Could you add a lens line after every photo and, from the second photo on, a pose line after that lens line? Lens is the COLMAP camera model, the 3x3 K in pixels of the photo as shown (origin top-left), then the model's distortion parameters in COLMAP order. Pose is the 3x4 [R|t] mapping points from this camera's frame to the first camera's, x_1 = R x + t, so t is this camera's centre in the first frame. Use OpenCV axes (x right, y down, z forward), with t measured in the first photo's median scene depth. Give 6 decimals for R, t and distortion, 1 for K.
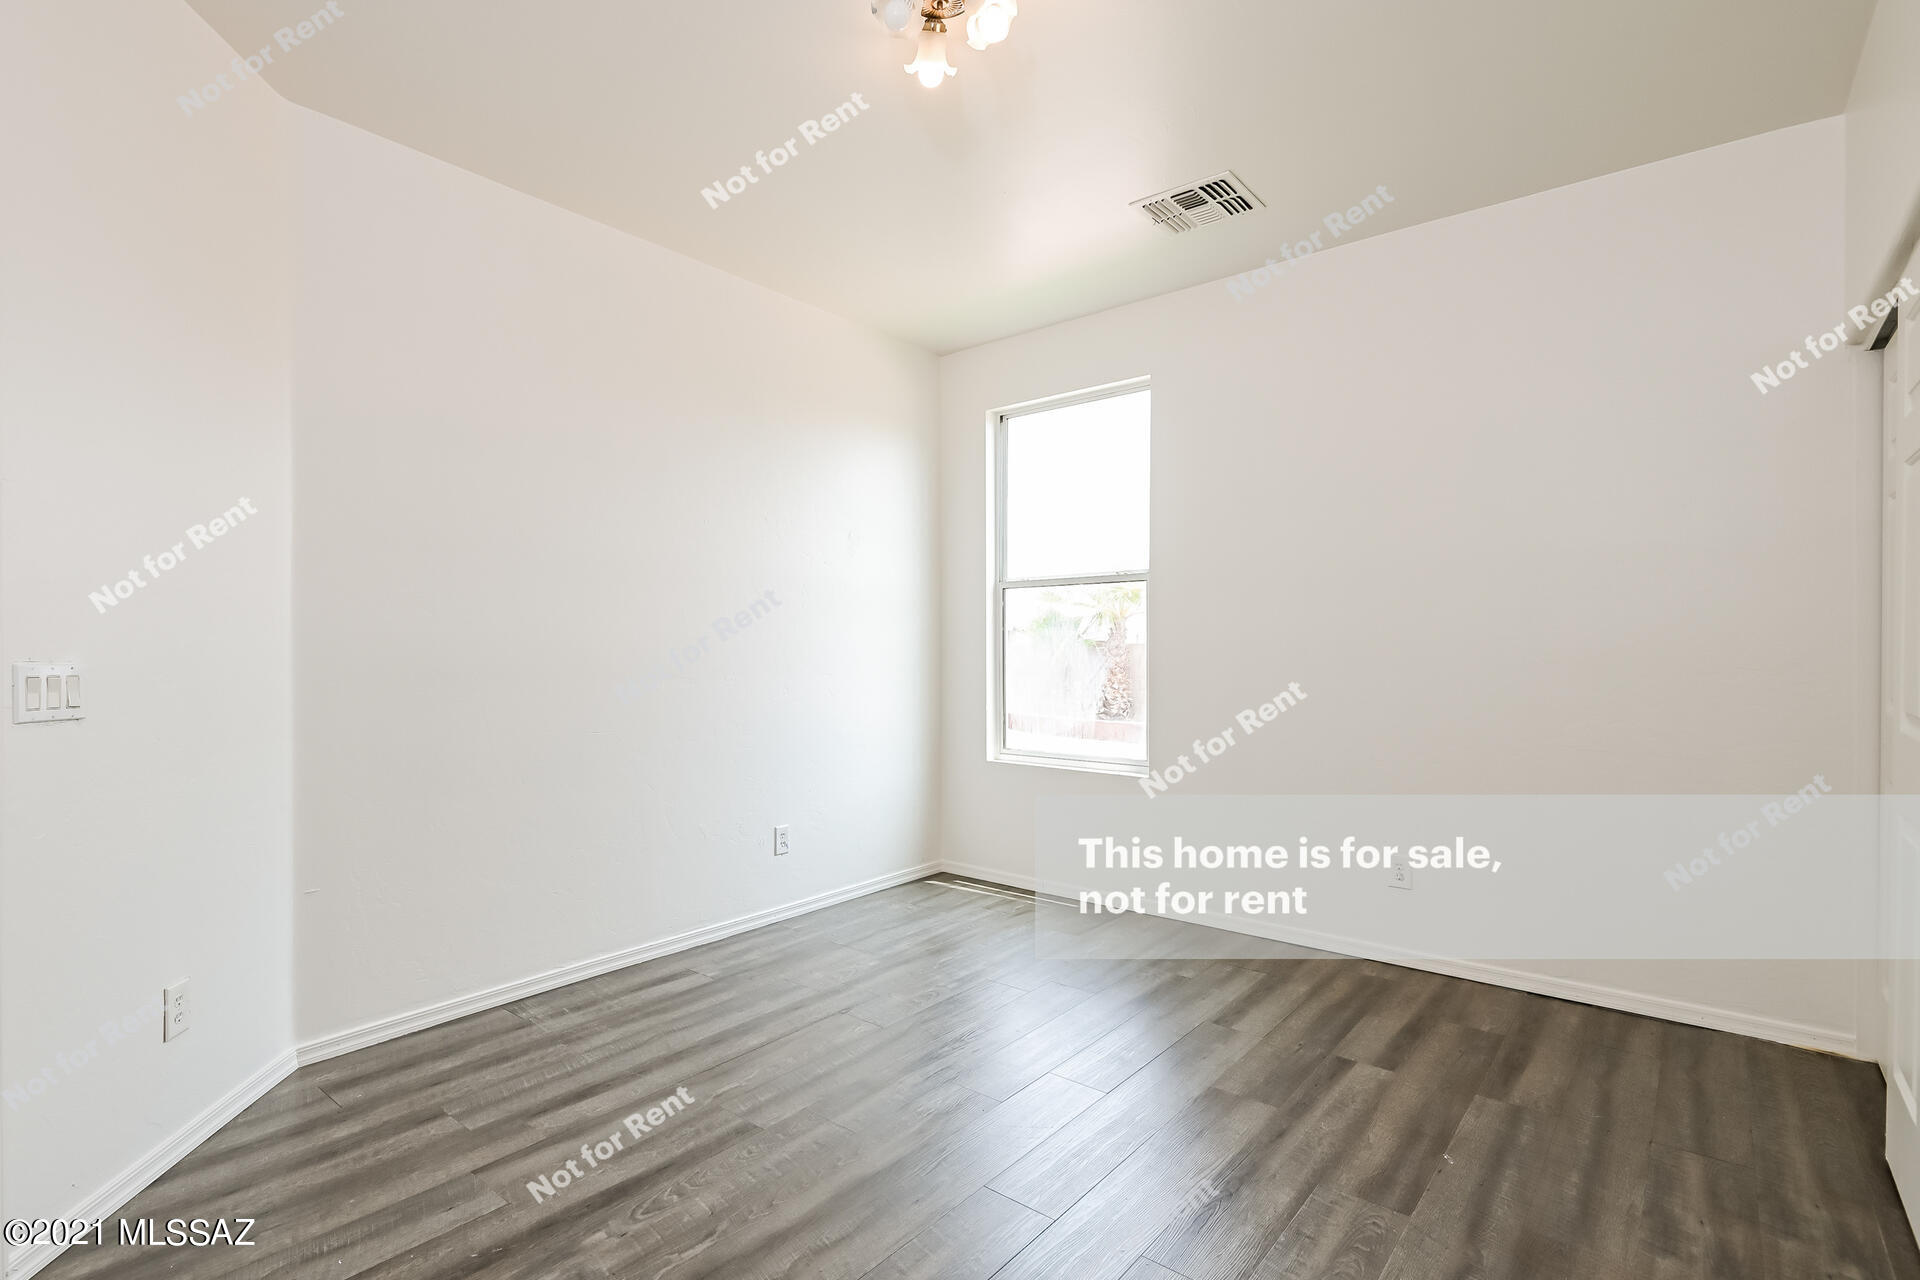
lens RADIAL K [[887.7, 0, 960.2], [0, 887.7, 640.4], [0, 0, 1]] dist [0.000258, -0.000106]
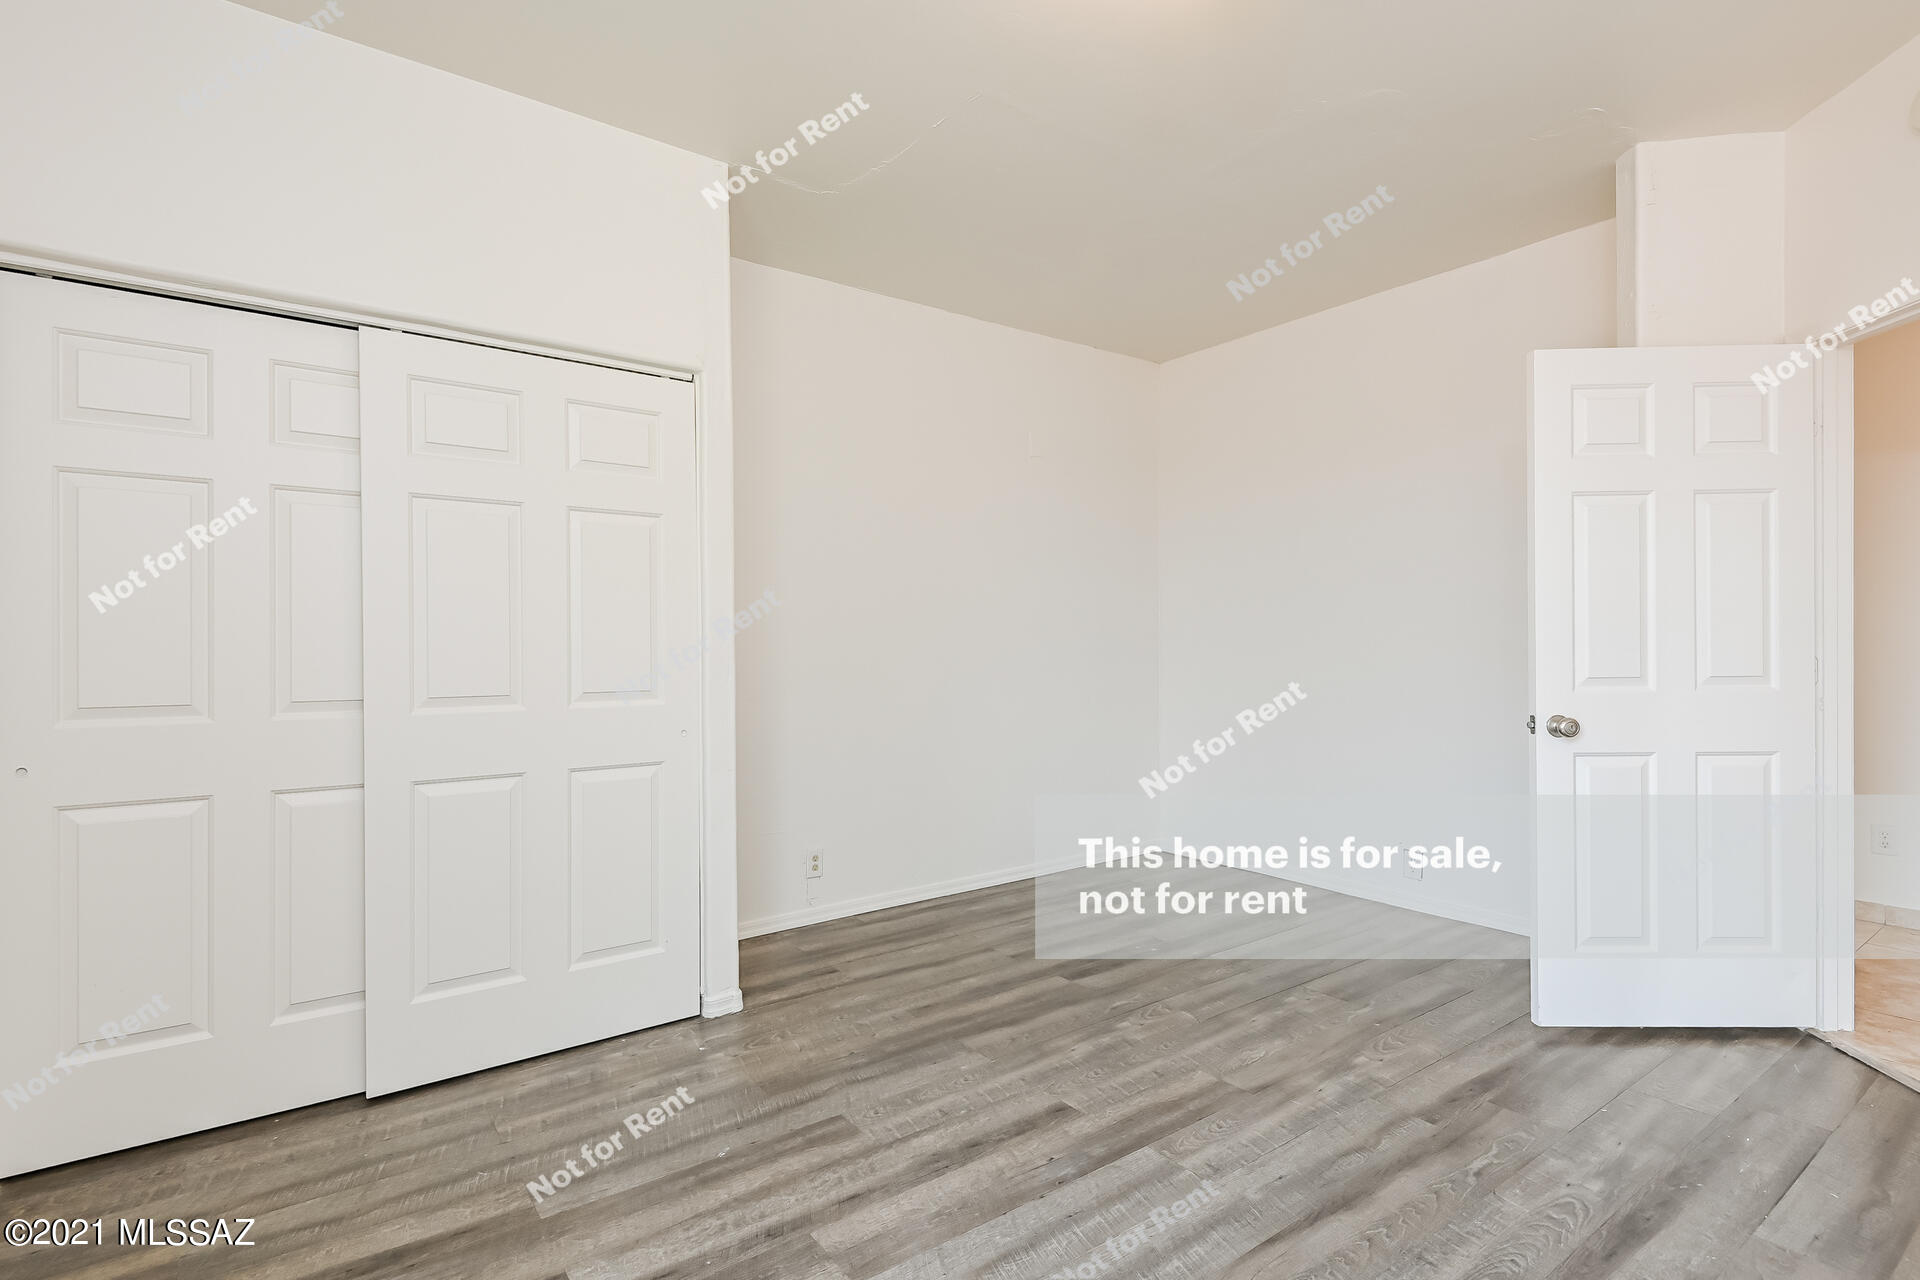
lens RADIAL K [[887.7, 0, 963.6], [0, 887.7, 642.3], [0, 0, 1]] dist [0.000258, -0.000106]
pose [[-0.964674, 0.009812, 0.263262, 0.026527], [0.007386, 0.999921, -0.010204, 0.028169], [-0.263341, -0.007899, -0.964670, 1.997346]]
